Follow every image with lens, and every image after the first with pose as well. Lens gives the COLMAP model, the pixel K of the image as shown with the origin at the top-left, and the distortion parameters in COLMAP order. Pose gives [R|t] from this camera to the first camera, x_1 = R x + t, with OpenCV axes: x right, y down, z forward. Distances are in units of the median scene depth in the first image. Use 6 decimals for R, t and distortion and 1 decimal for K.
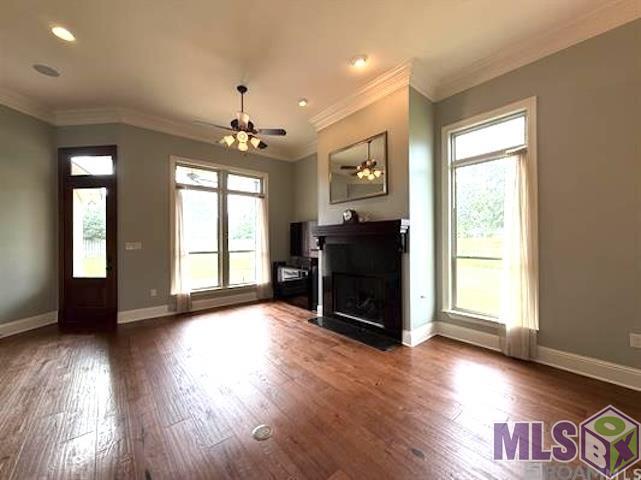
lens RADIAL K [[255.2, 0, 319.3], [0, 255.2, 239.7], [0, 0, 1]] dist [0.001118, -0.000584]
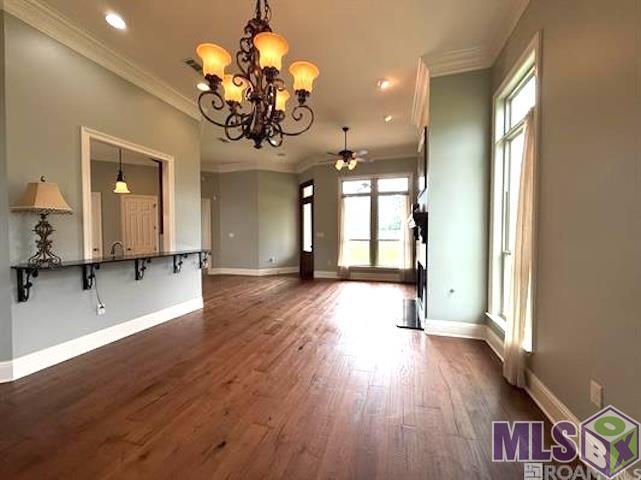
lens RADIAL K [[255.2, 0, 319.3], [0, 255.2, 239.7], [0, 0, 1]] dist [0.001118, -0.000584]
pose [[0.540990, 0.027955, -0.840564, 0.688405], [0.002256, 0.999396, 0.034690, -0.001837], [0.841026, -0.020663, 0.540600, 0.048191]]
